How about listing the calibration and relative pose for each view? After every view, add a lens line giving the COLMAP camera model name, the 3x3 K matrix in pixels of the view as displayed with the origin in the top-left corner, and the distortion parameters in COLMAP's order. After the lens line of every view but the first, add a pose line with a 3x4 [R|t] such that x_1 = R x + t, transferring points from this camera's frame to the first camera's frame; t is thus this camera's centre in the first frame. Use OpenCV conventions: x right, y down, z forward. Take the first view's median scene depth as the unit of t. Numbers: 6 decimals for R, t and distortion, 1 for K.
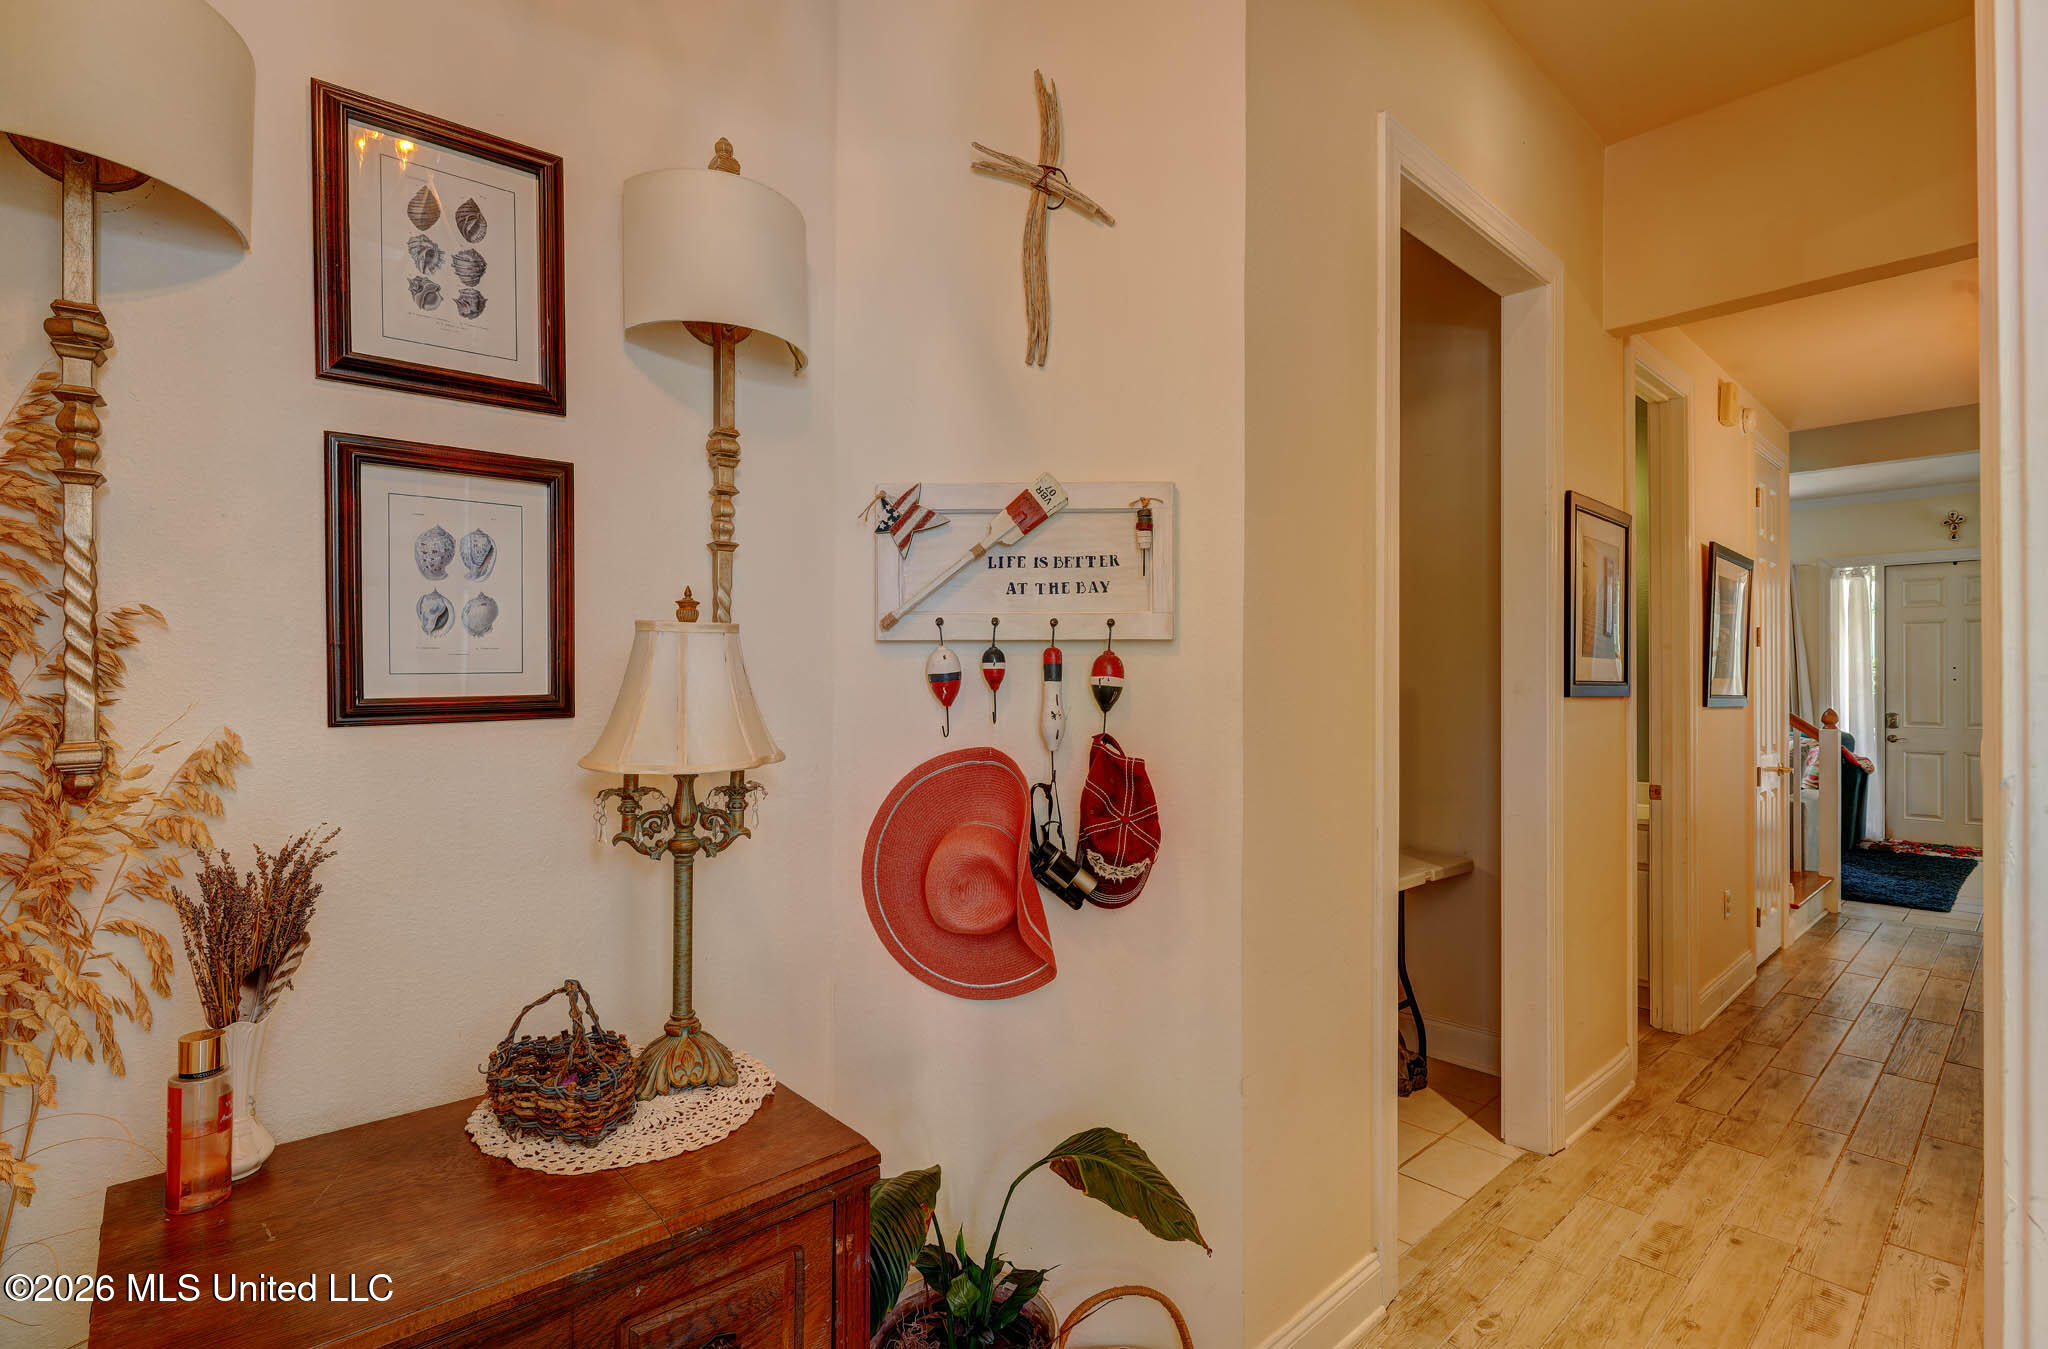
lens RADIAL K [[971.7, 0, 1024.0], [0, 971.7, 674.5], [0, 0, 1]] dist [-0.001012, -0.001336]
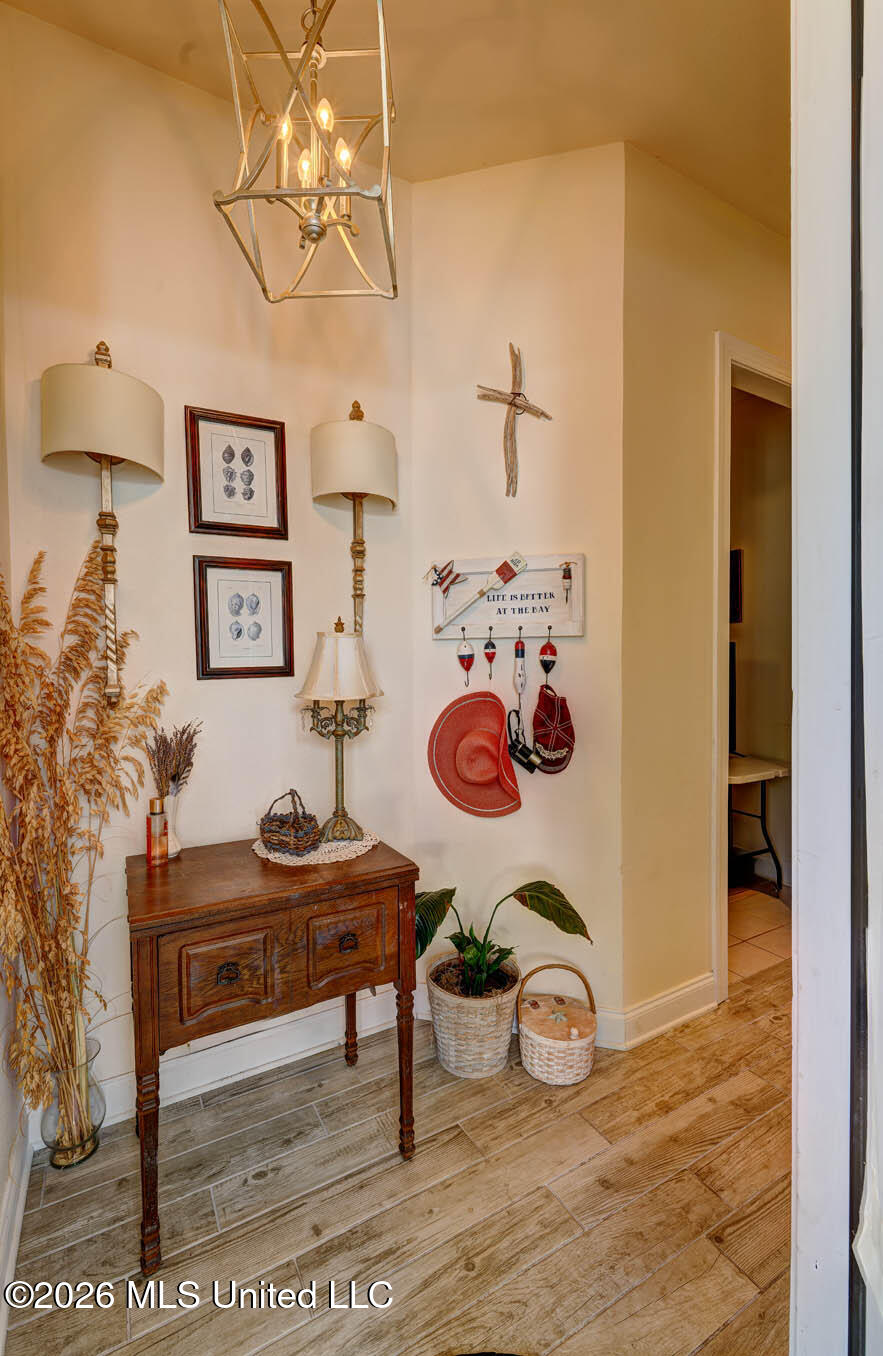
lens RADIAL K [[614.0, 0, 441.5], [0, 614.0, 678.0], [0, 0, 1]] dist [-0.001699, -0.000098]
pose [[0.973057, -0.005130, -0.230508, 0.196969], [0.011605, 0.999575, 0.026744, 0.015053], [0.230273, -0.028698, 0.972703, -0.300931]]
